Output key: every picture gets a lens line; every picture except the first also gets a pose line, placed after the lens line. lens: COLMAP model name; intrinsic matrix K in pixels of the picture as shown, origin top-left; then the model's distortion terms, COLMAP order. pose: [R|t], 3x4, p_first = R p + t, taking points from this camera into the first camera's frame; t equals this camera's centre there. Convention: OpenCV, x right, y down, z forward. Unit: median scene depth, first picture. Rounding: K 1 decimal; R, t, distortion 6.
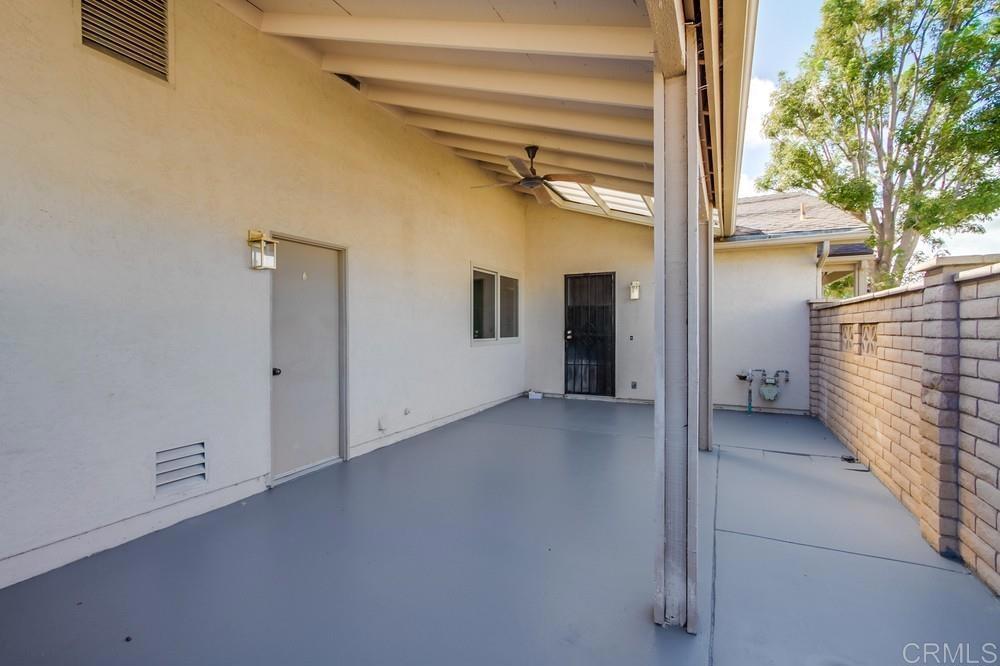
lens RADIAL K [[463.3, 0, 500.0], [0, 463.3, 333.0], [0, 0, 1]] dist [0.012795, 0.000028]
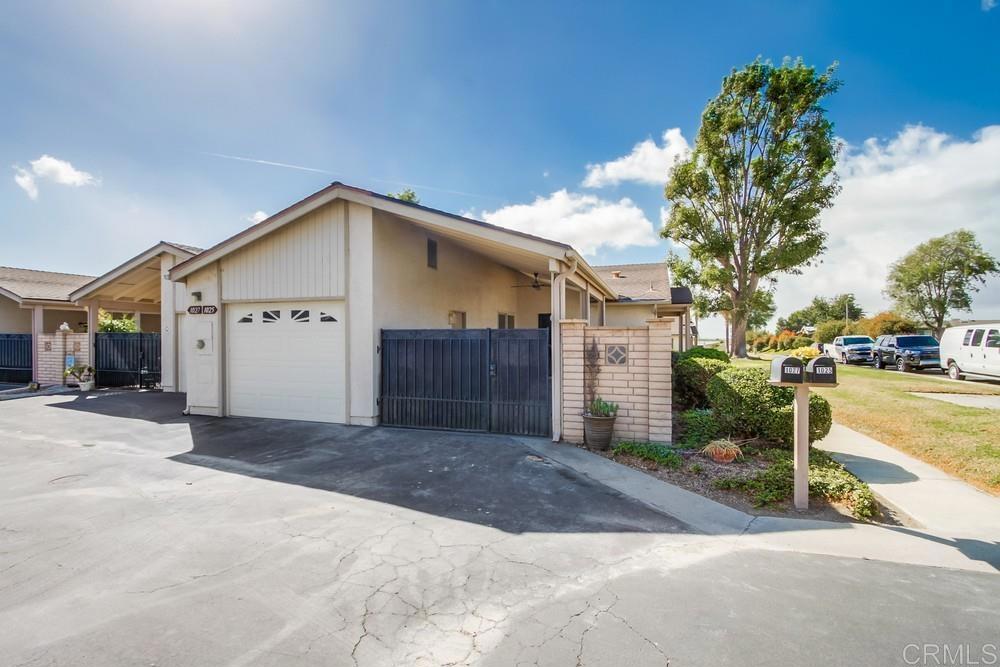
lens RADIAL K [[461.8, 0, 500.0], [0, 461.8, 333.5], [0, 0, 1]] dist [-0.002453, -0.000155]
pose [[0.992177, 0.000586, 0.124840, -0.093573], [0.001609, 0.999846, -0.017483, -0.003873], [-0.124831, 0.017547, 0.992023, -0.314501]]
